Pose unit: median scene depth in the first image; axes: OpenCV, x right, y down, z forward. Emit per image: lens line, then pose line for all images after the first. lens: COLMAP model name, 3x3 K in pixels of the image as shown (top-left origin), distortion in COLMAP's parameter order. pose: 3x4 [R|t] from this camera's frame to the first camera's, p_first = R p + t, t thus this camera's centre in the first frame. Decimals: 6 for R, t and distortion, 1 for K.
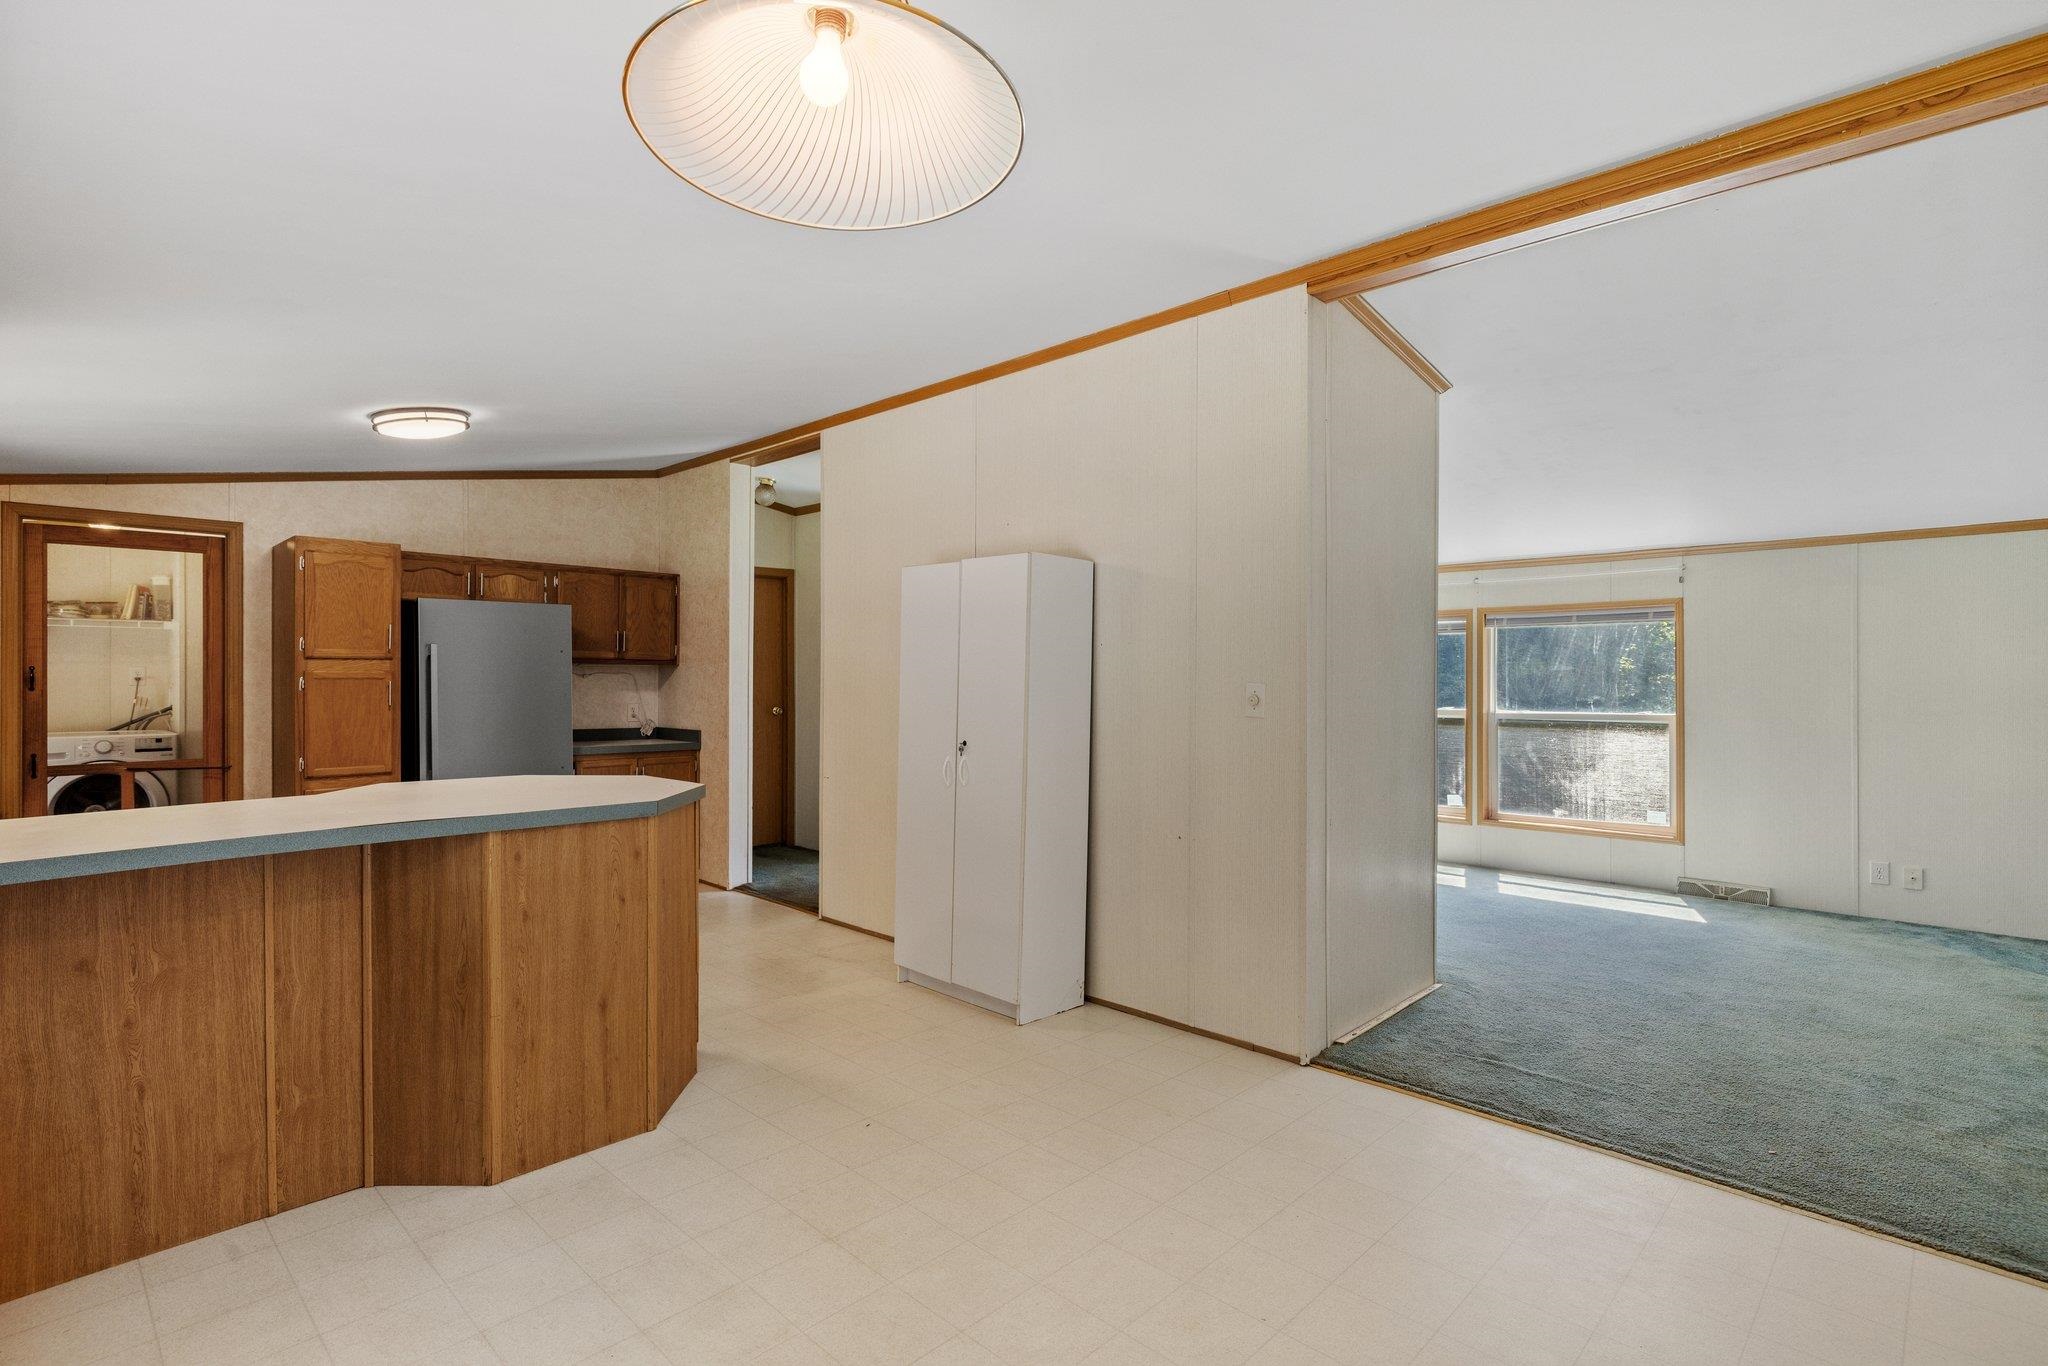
lens RADIAL K [[979.9, 0, 1024.9], [0, 979.9, 687.6], [0, 0, 1]] dist [-0.000575, -0.000340]
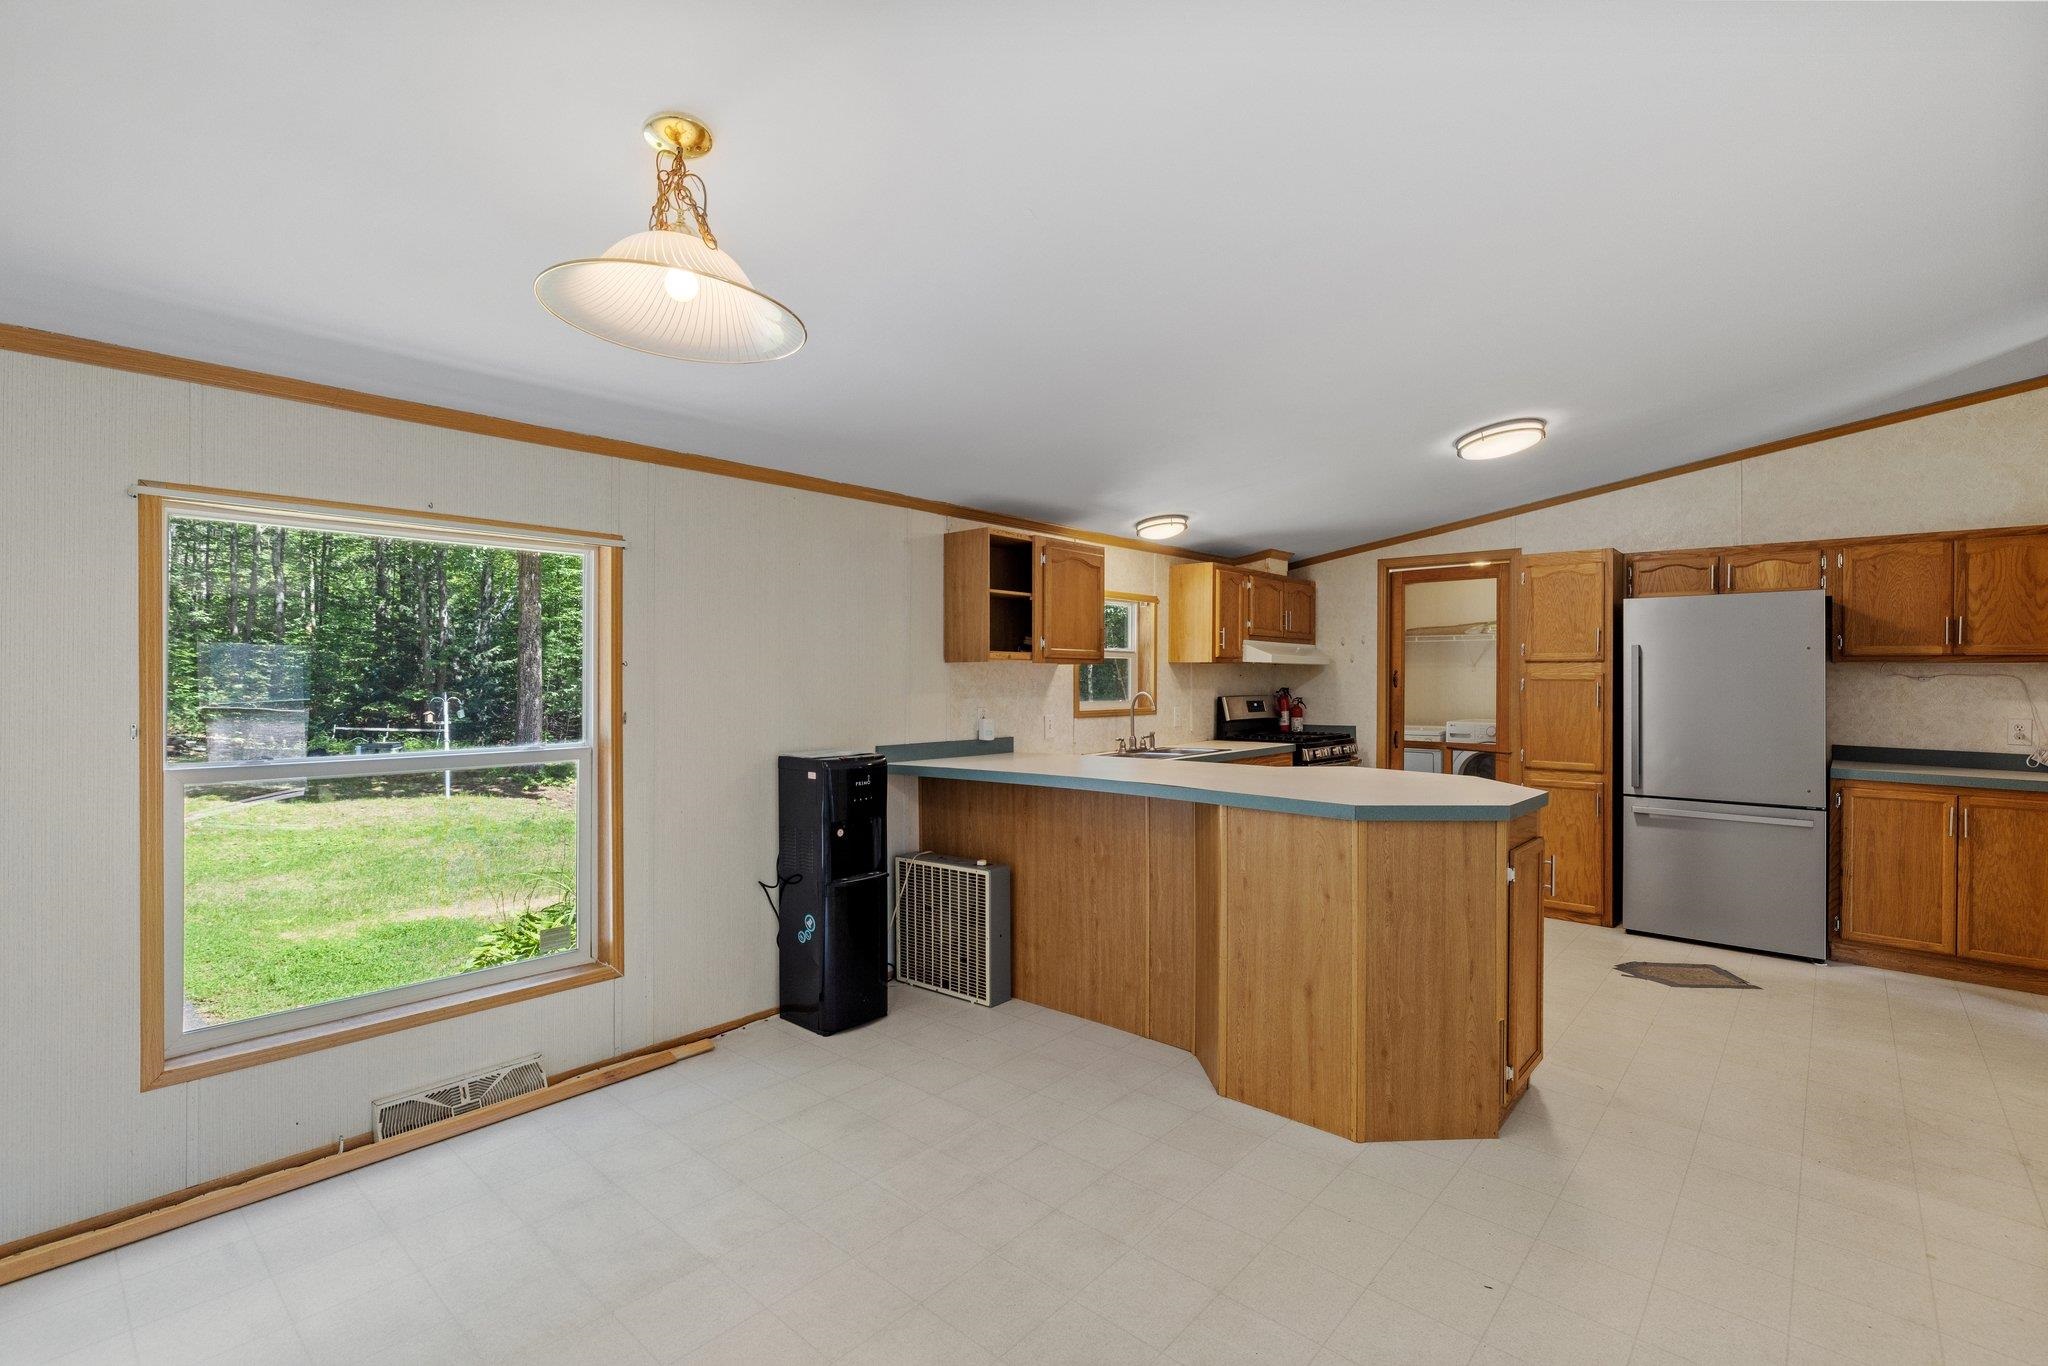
lens RADIAL K [[920.3, 0, 1011.2], [0, 920.3, 675.3], [0, 0, 1]] dist [-0.008525, 0.001124]
pose [[0.029865, -0.001112, -0.999553, 0.544133], [-0.013781, 0.999904, -0.001524, -0.008191], [0.999459, 0.013821, 0.029847, 0.644886]]
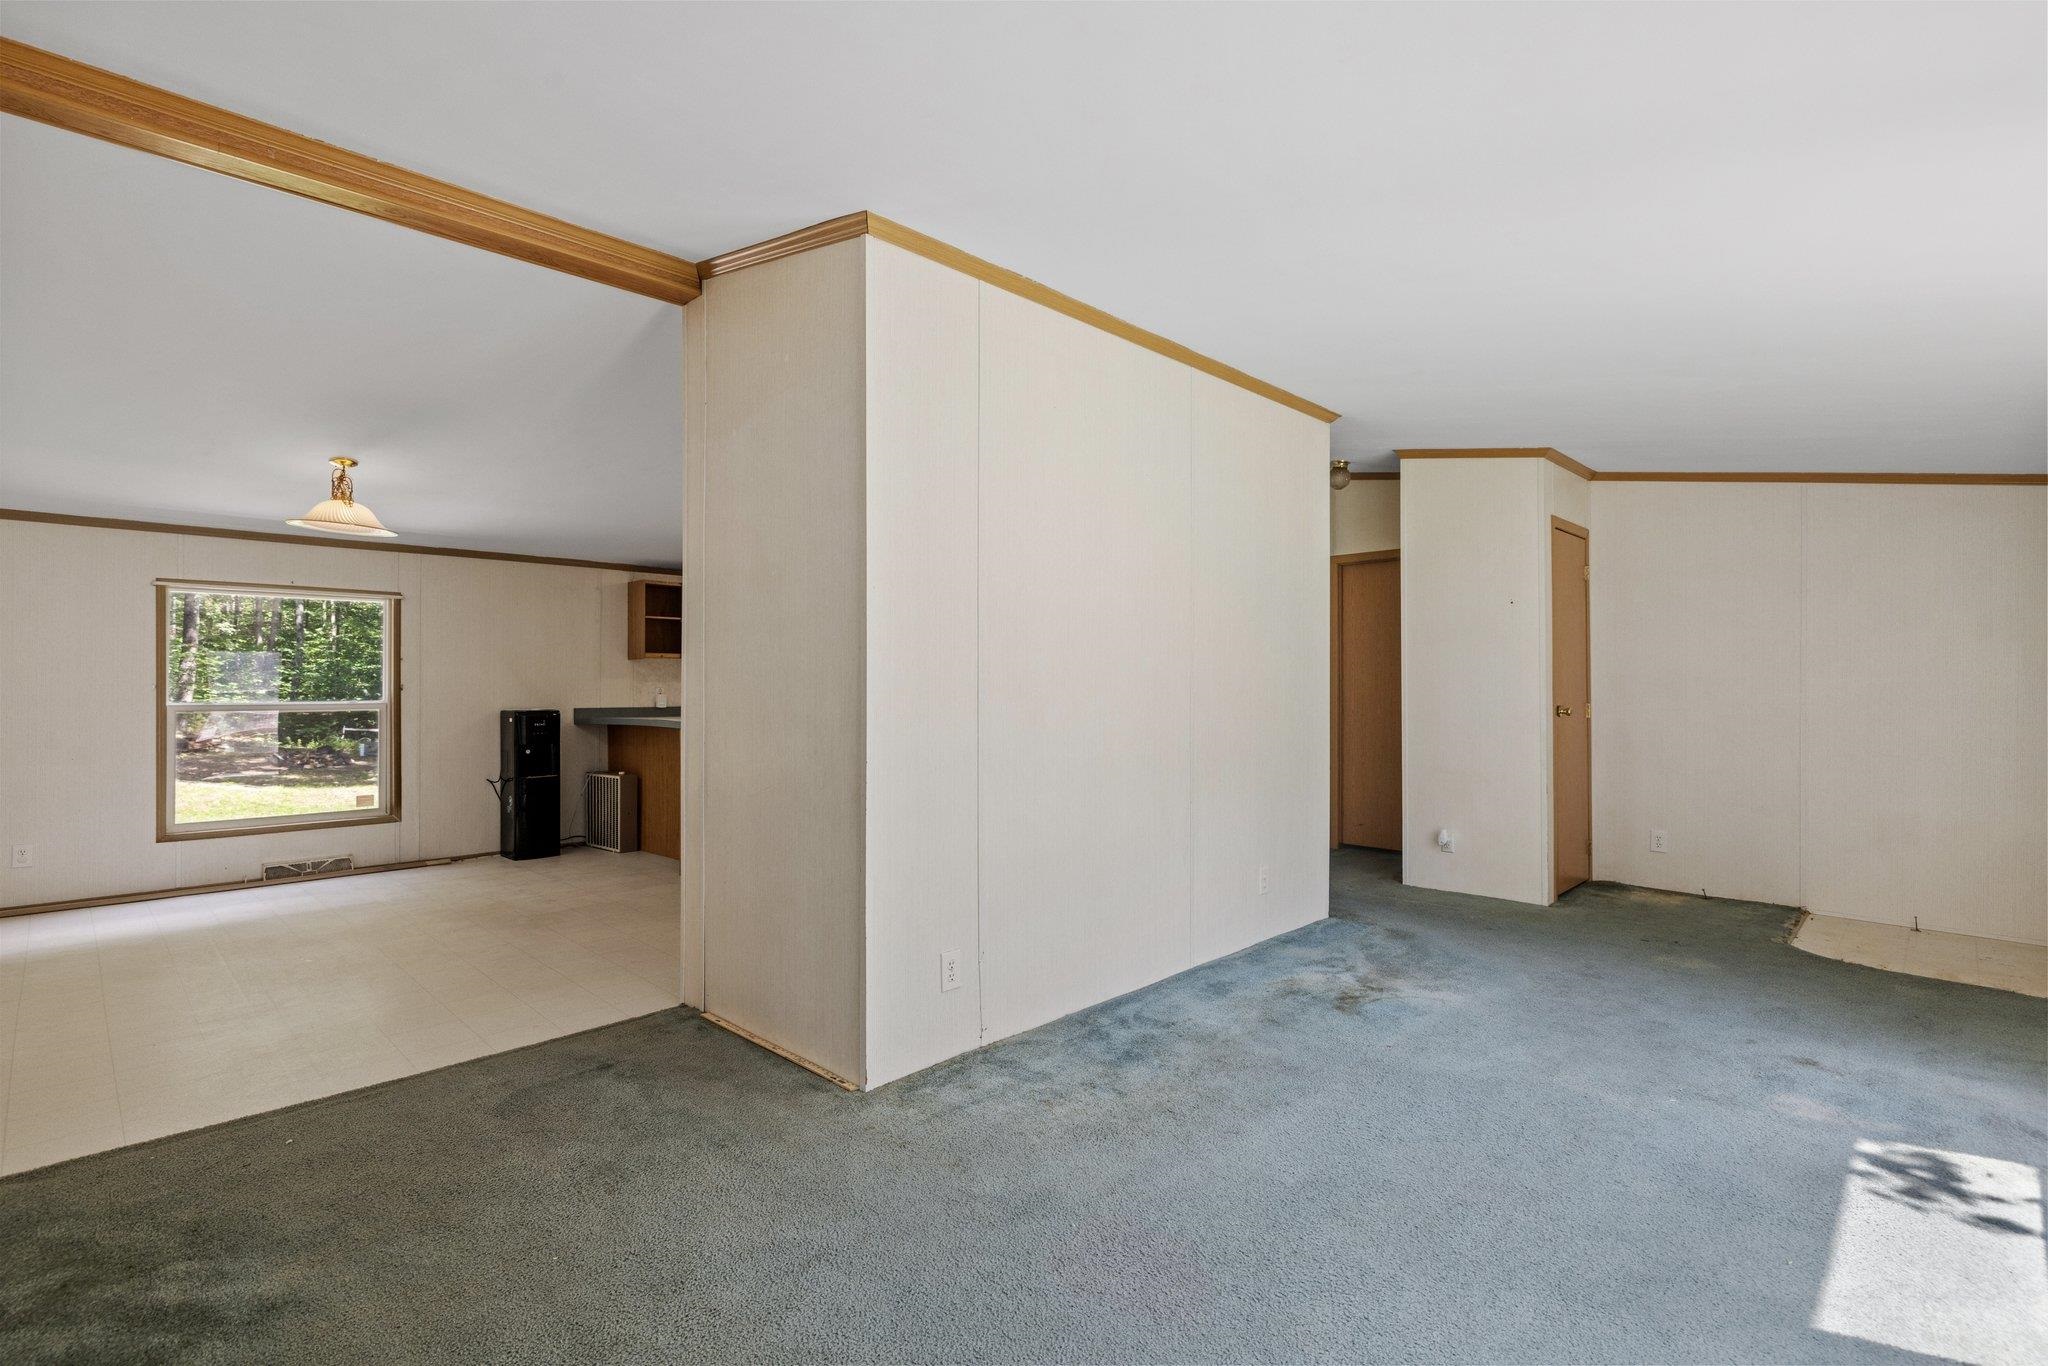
lens RADIAL K [[979.9, 0, 1024.8], [0, 979.9, 675.2], [0, 0, 1]] dist [-0.000575, -0.000340]
pose [[-0.018030, -0.010207, -0.999785, 1.748189], [-0.011258, 0.999887, -0.010005, 0.028913], [0.999774, 0.011075, -0.018142, 1.770984]]
